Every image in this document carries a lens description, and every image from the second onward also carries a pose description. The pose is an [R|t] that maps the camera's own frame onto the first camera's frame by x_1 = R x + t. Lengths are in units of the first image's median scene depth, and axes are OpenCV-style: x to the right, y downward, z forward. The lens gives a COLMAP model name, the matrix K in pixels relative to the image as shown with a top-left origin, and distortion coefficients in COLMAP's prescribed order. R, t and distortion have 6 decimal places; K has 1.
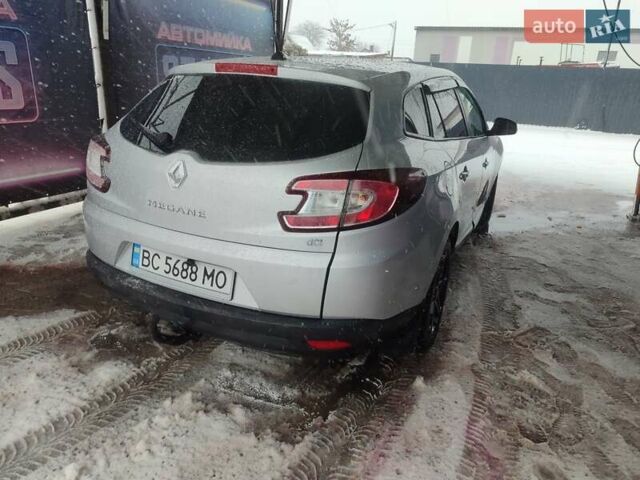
lens RADIAL K [[460.5, 0, 320.0], [0, 460.5, 240.0], [0, 0, 1]] dist [0.033277, -0.028817]
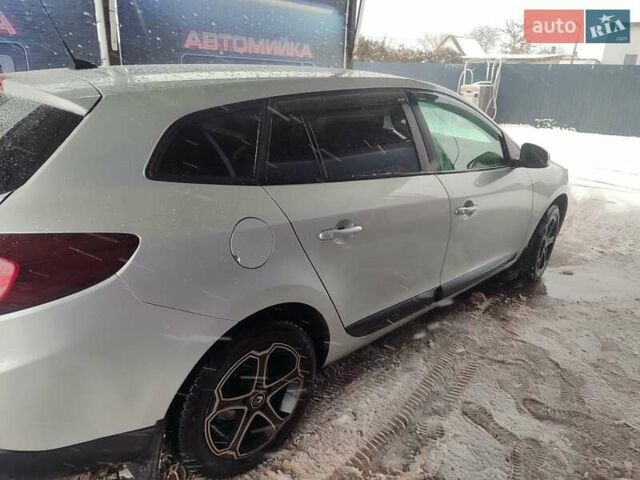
lens RADIAL K [[460.5, 0, 320.0], [0, 460.5, 240.0], [0, 0, 1]] dist [0.033277, -0.028817]
pose [[0.939460, 0.103528, -0.326644, 0.623638], [-0.107254, 0.994210, 0.006636, -0.160293], [0.325440, 0.028799, 0.945124, 0.420282]]
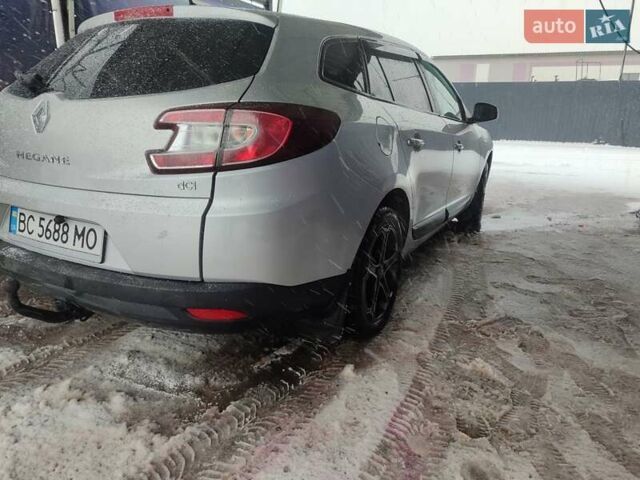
lens RADIAL K [[460.5, 0, 320.0], [0, 460.5, 240.0], [0, 0, 1]] dist [0.033277, -0.028817]
pose [[0.998520, -0.014023, -0.052552, 0.212257], [0.010469, 0.997677, -0.067307, 0.126948], [0.053374, 0.066657, 0.996347, 0.145530]]
